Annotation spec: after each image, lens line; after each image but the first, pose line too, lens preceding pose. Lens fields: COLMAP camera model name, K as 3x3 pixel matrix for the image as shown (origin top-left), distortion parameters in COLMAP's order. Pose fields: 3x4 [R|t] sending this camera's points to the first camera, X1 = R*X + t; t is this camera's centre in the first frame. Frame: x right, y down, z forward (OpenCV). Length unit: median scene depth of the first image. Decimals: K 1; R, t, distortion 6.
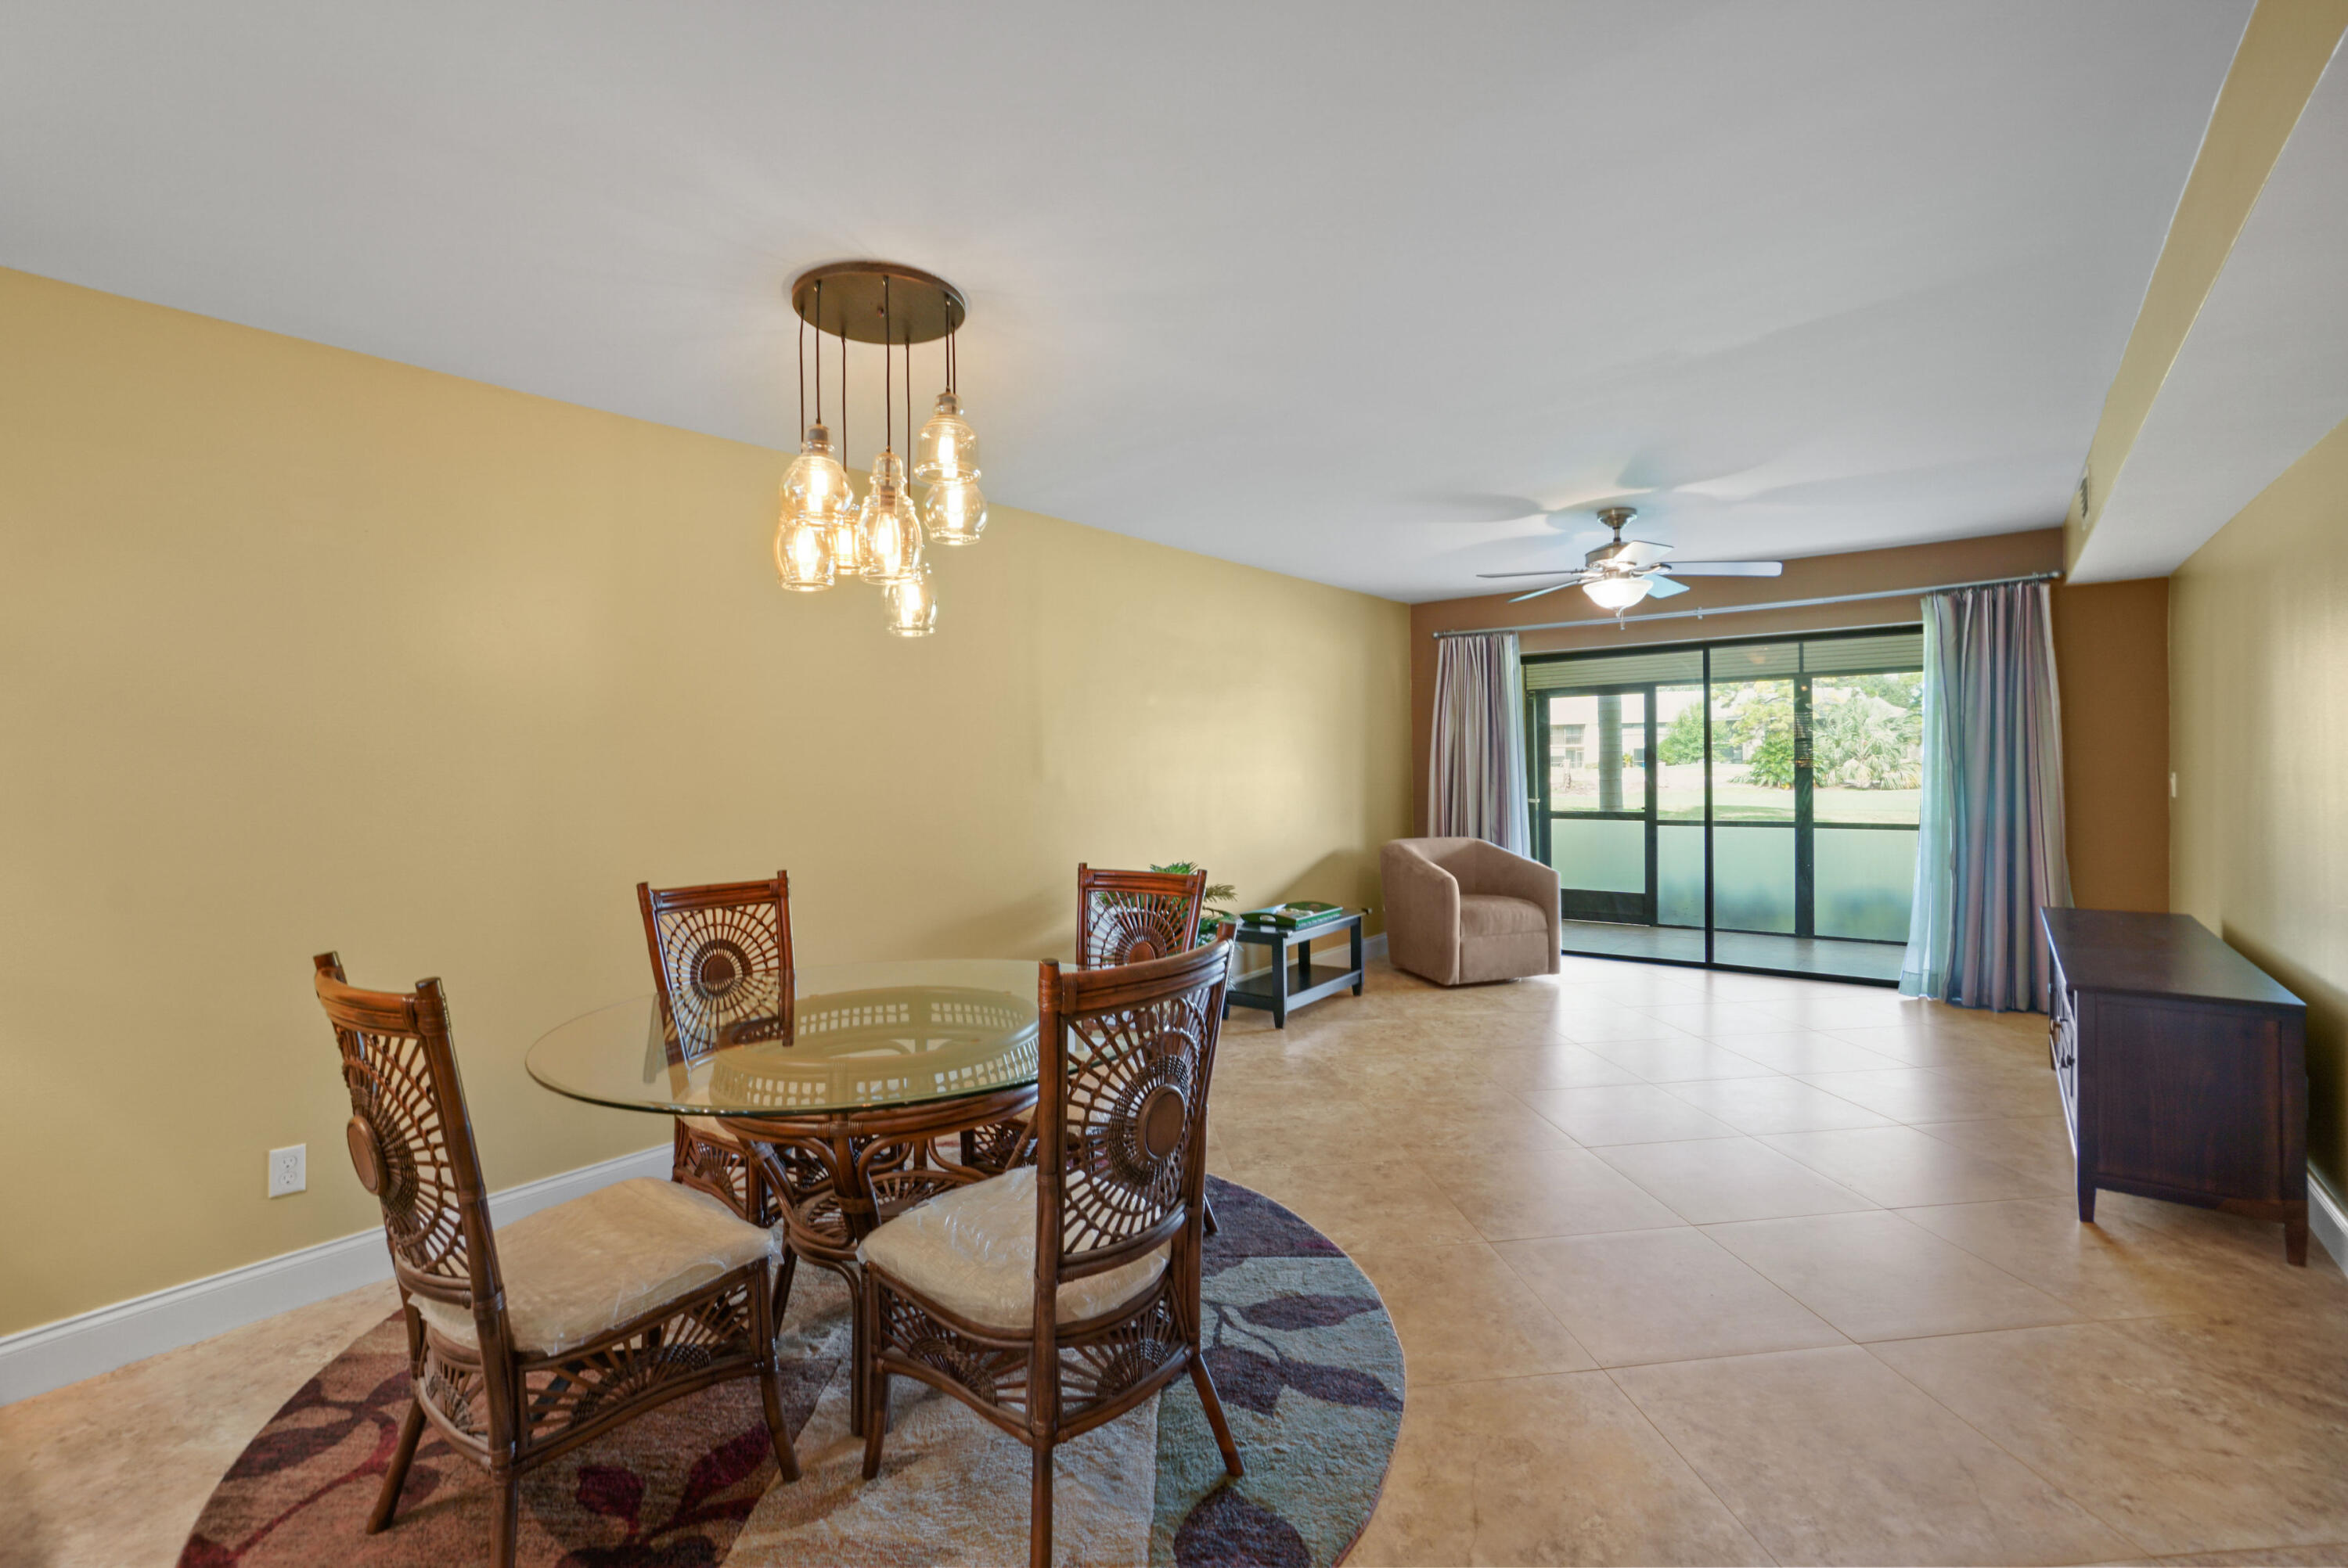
lens RADIAL K [[1043.6, 0, 1172.7], [0, 1043.6, 767.2], [0, 0, 1]] dist [-0.020059, 0.005065]
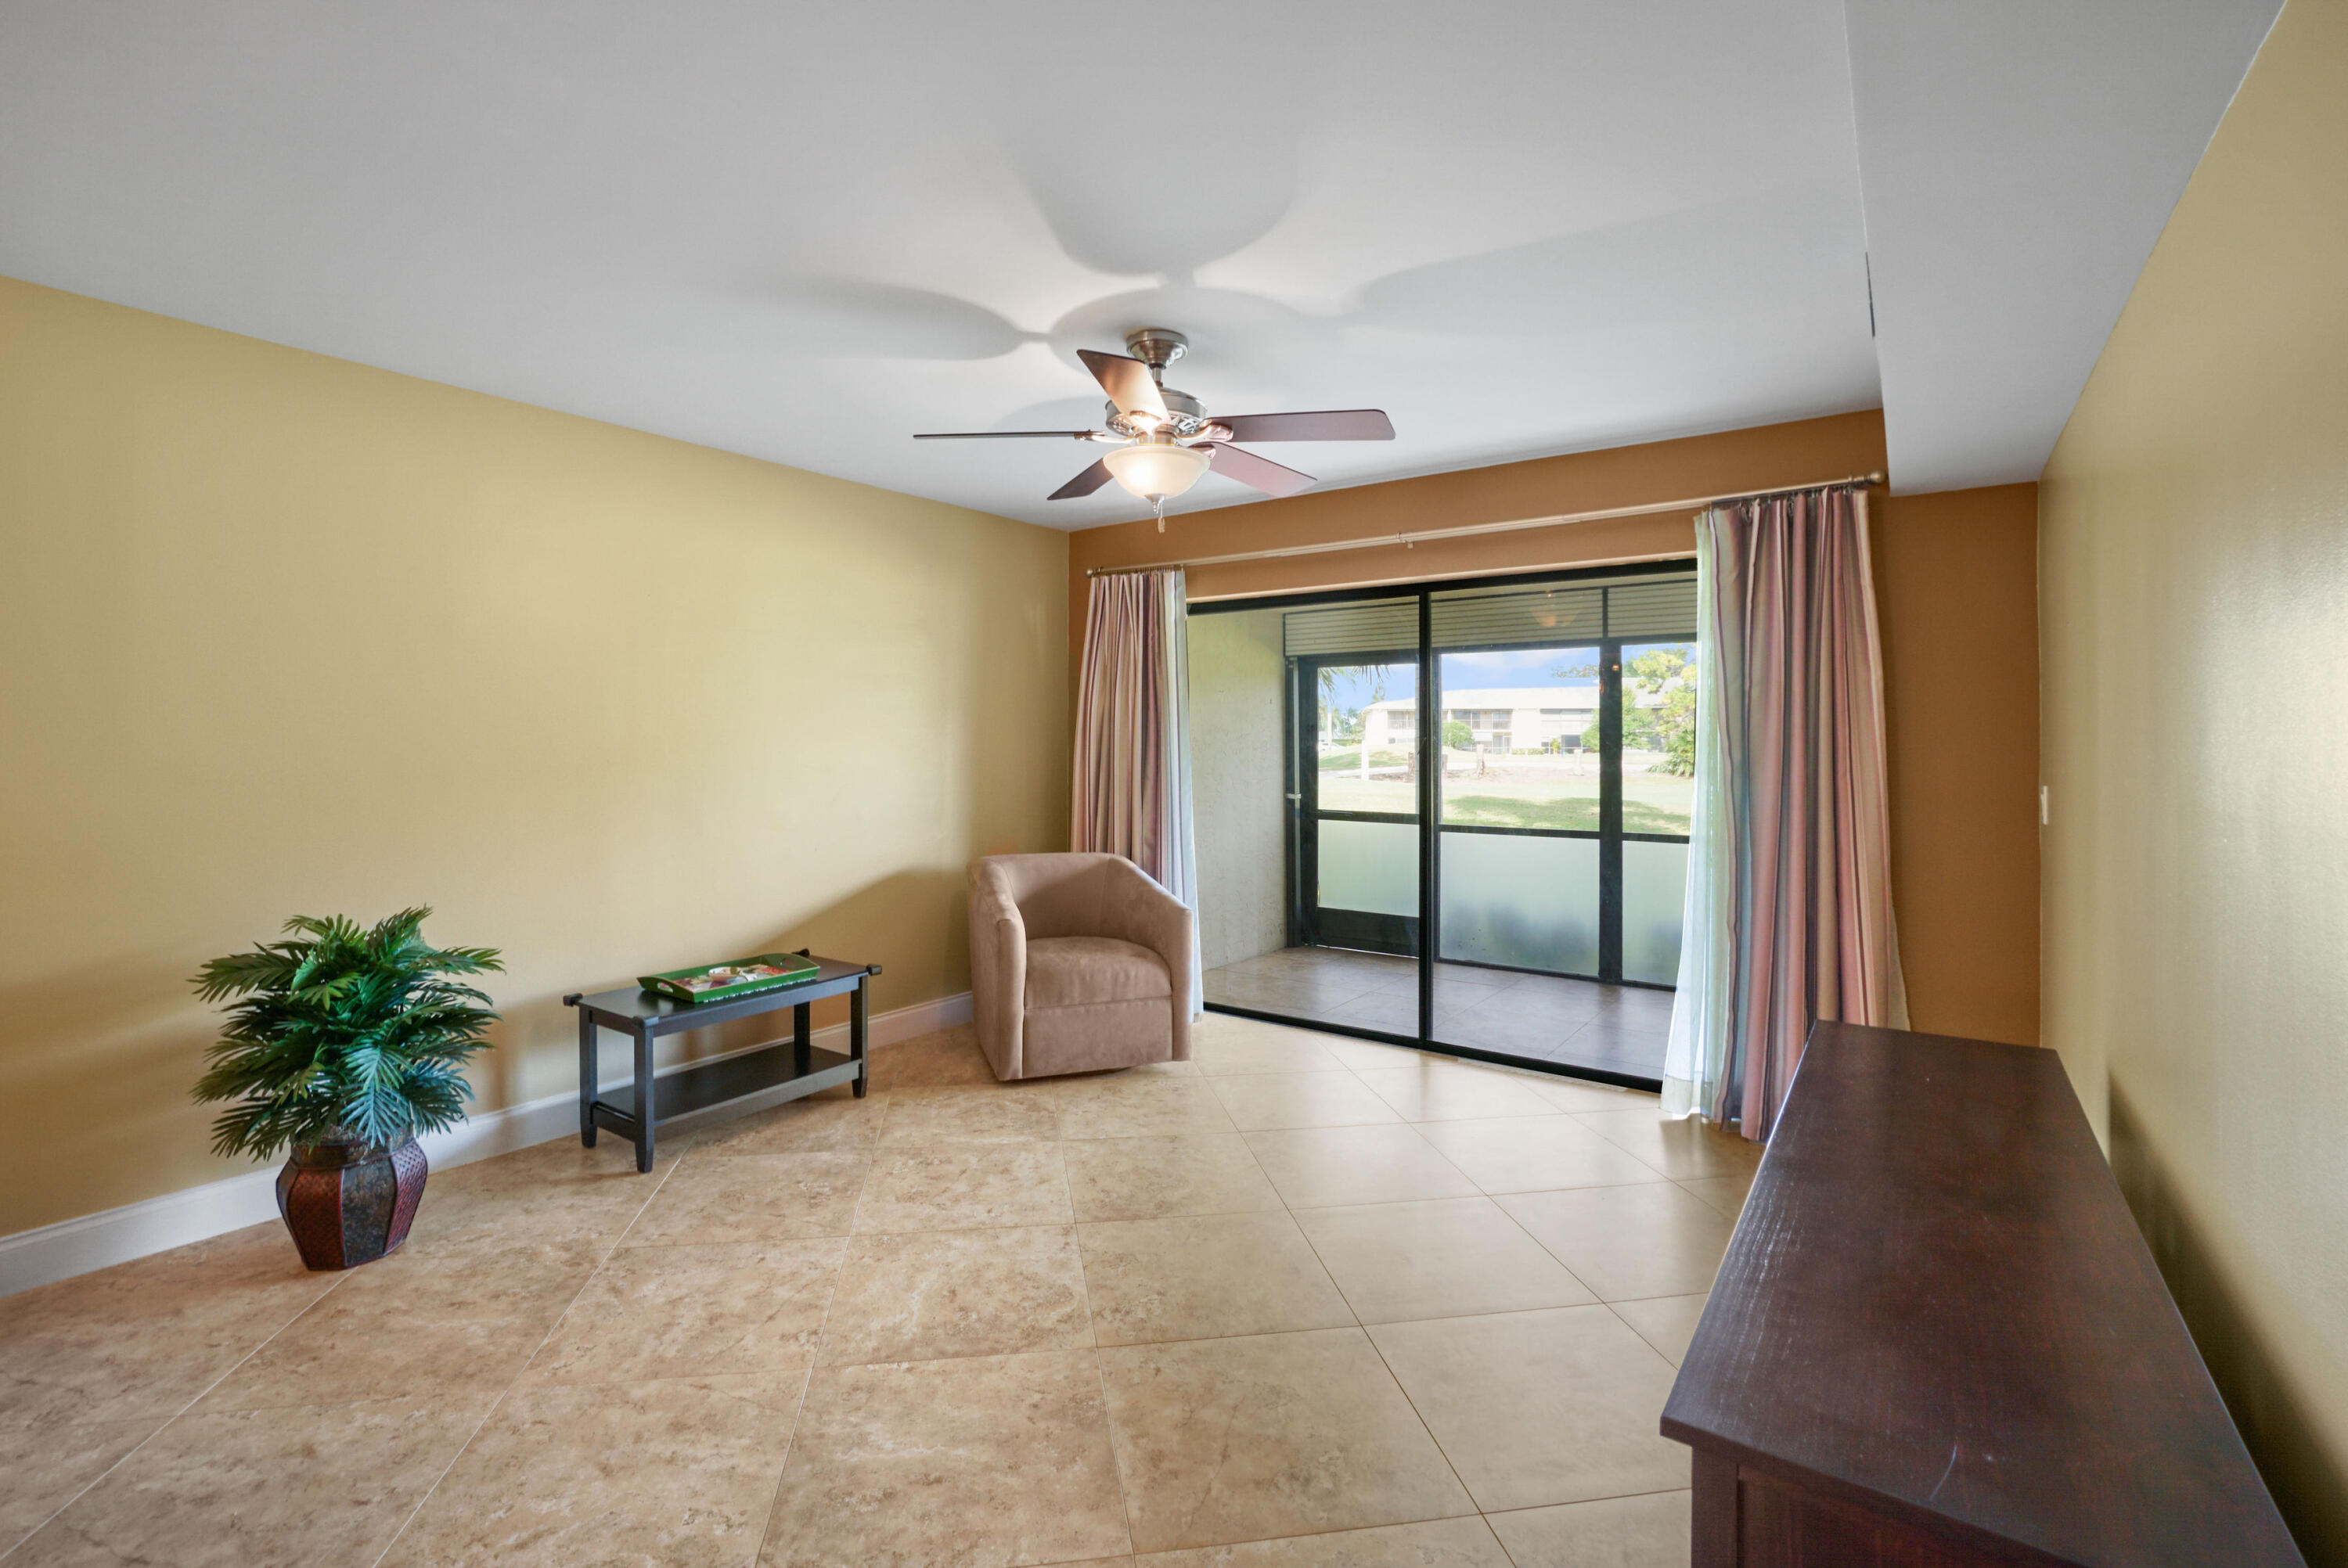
lens RADIAL K [[1043.6, 0, 1176.4], [0, 1043.6, 721.5], [0, 0, 1]] dist [-0.020059, 0.005065]
pose [[0.998998, 0.020363, 0.039863, 0.347998], [-0.019469, 0.999553, -0.022675, -0.007953], [-0.040307, 0.021876, 0.998948, 0.327684]]
